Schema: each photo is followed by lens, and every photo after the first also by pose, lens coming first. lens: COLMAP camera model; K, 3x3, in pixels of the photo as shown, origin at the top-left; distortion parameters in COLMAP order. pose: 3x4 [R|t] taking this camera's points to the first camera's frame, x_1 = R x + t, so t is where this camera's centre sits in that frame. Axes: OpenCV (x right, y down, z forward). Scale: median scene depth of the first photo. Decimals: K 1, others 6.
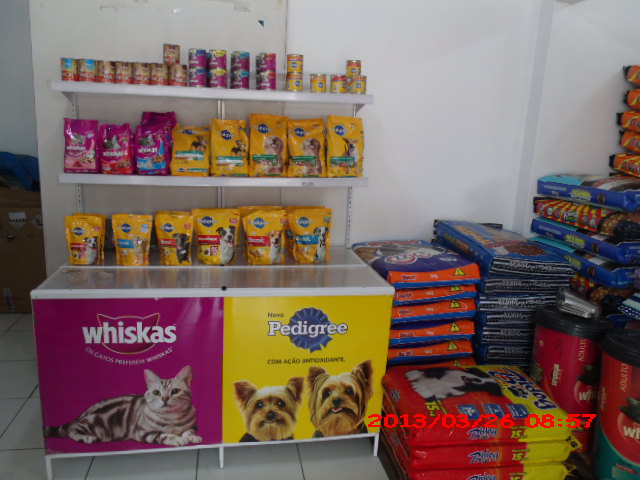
lens RADIAL K [[509.6, 0, 320.5], [0, 509.6, 242.1], [0, 0, 1]] dist [-0.042782, 0.022962]
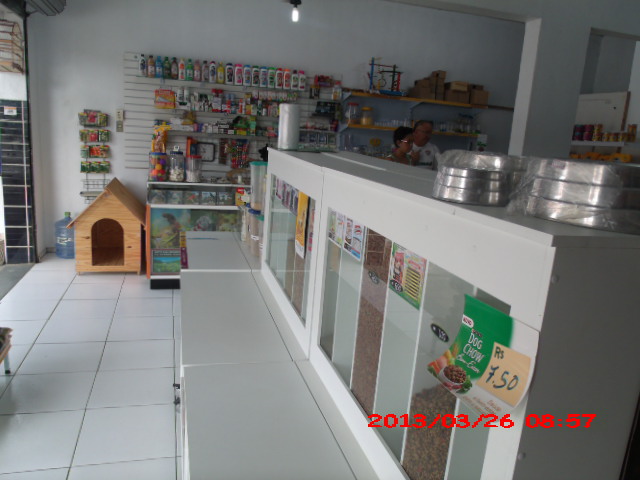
lens RADIAL K [[509.6, 0, 320.9], [0, 509.6, 245.4], [0, 0, 1]] dist [-0.042782, 0.022962]
pose [[0.103623, 0.176403, -0.978849, 2.069407], [-0.278756, 0.949855, 0.141668, 0.139573], [0.954755, 0.258180, 0.147600, -0.290457]]
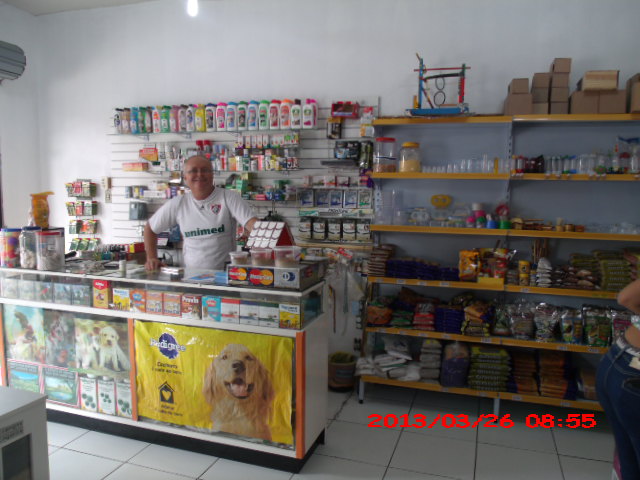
lens RADIAL K [[509.6, 0, 320.5], [0, 509.6, 243.2], [0, 0, 1]] dist [-0.042782, 0.022962]
pose [[-0.479150, 0.039429, -0.876847, 0.815798], [-0.224227, 0.960345, 0.165711, -0.150198], [0.848609, 0.276013, -0.451308, 0.736001]]
